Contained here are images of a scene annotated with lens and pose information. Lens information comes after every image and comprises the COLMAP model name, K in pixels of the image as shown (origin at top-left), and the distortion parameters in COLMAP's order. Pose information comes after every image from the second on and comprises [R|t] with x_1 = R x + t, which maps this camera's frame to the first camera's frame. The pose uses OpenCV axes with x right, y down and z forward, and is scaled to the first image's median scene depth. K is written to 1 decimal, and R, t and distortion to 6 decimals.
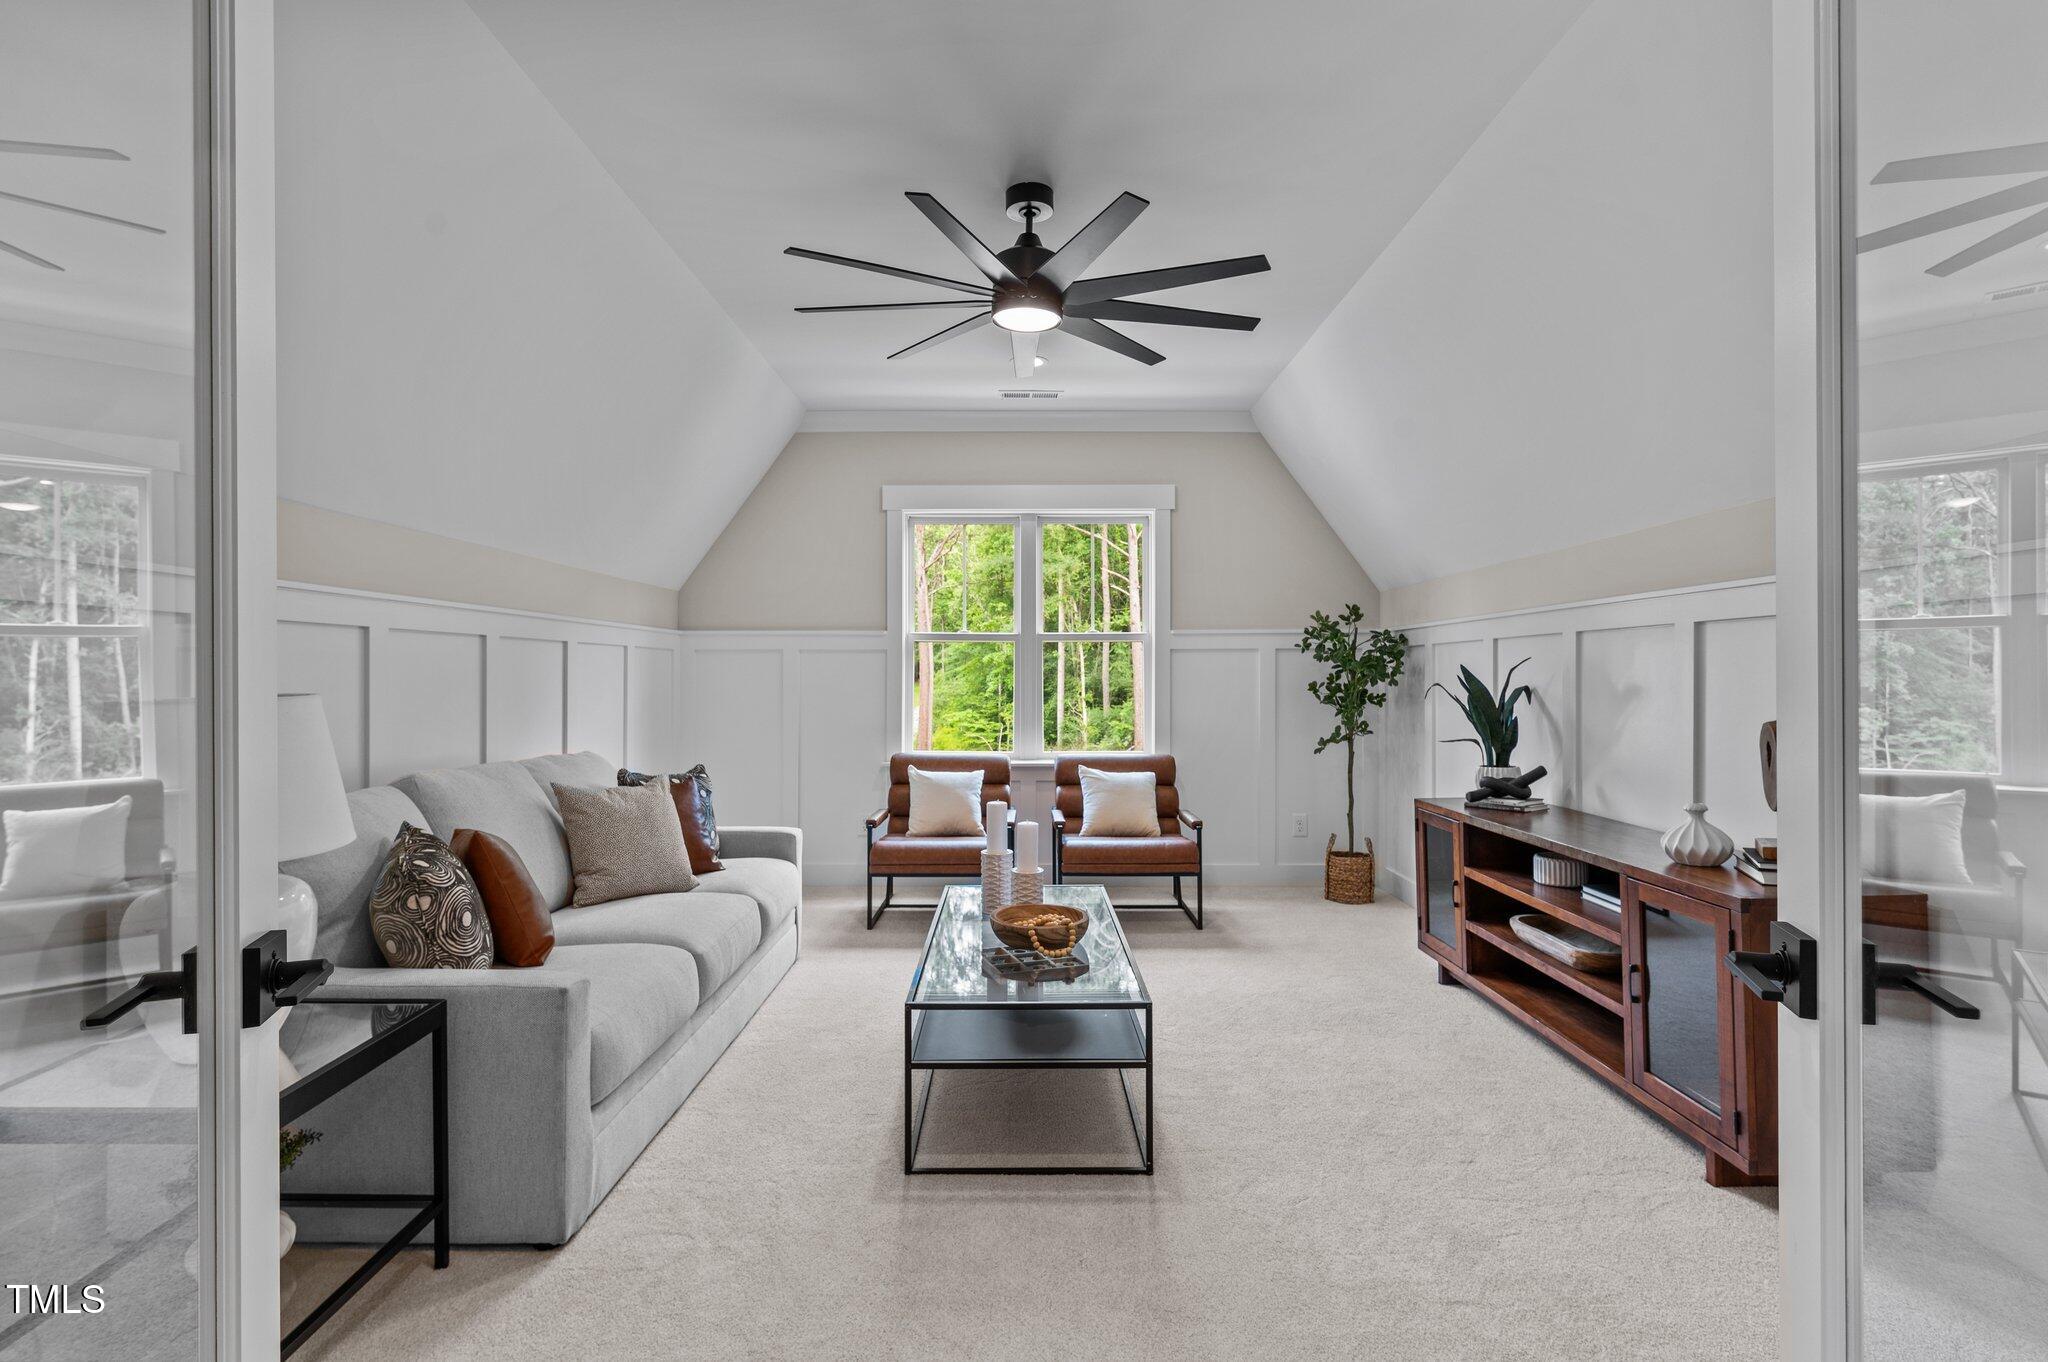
lens RADIAL K [[965.0, 0, 994.1], [0, 965.0, 669.6], [0, 0, 1]] dist [0.000736, -0.001513]
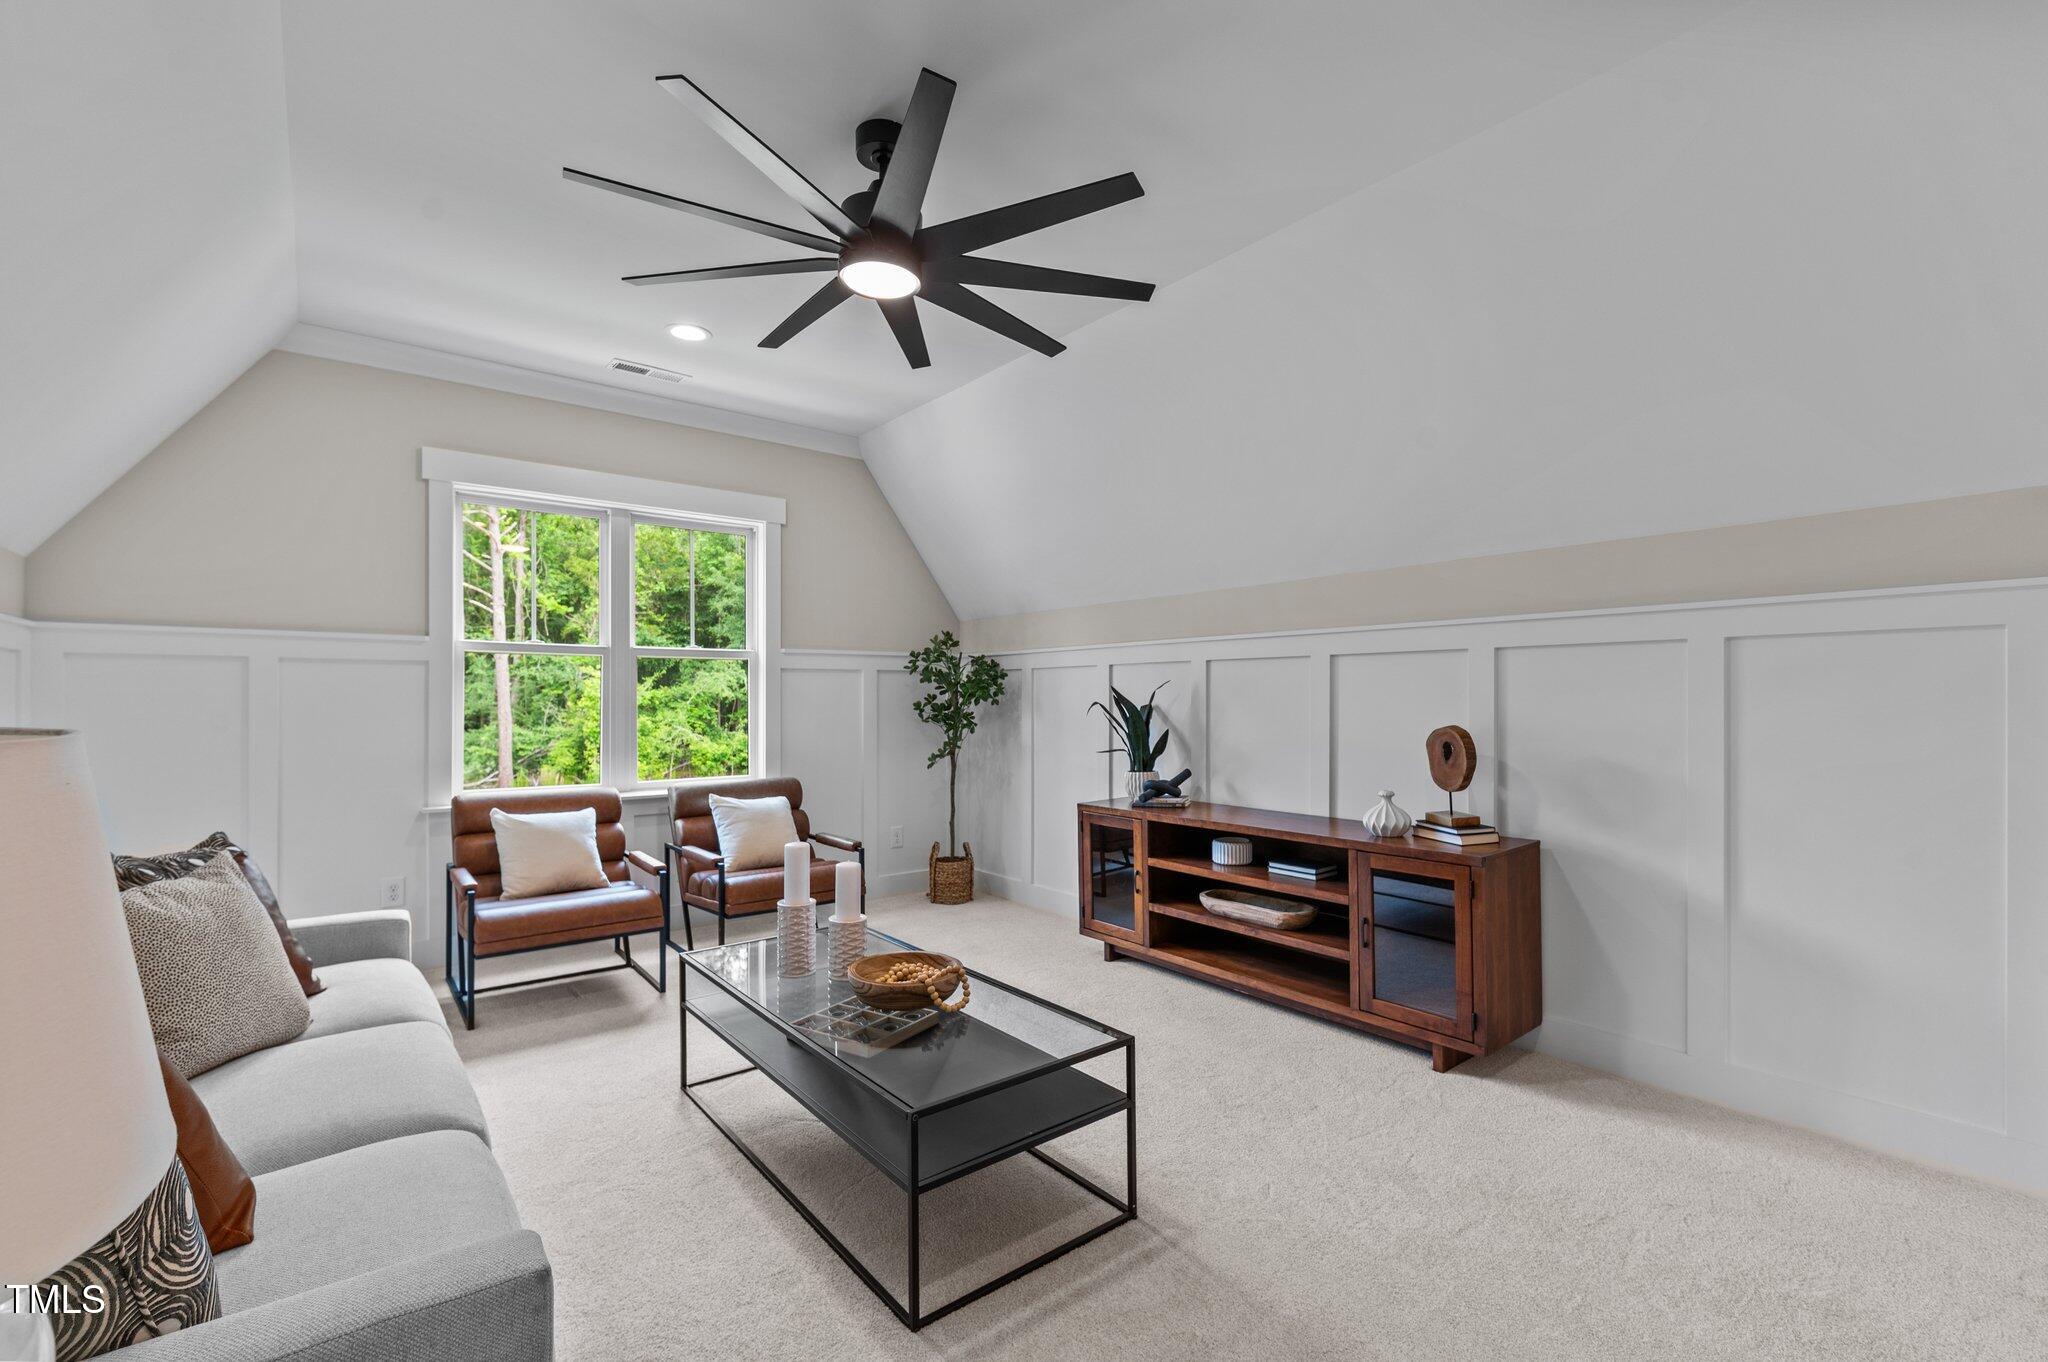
lens RADIAL K [[886.1, 0, 1018.9], [0, 886.1, 695.4], [0, 0, 1]] dist [-0.000185, -0.001384]
pose [[0.779015, 0.003012, 0.626999, -0.210433], [-0.005211, 0.999985, 0.001670, 0.003809], [-0.626984, -0.004568, 0.779019, 0.174805]]
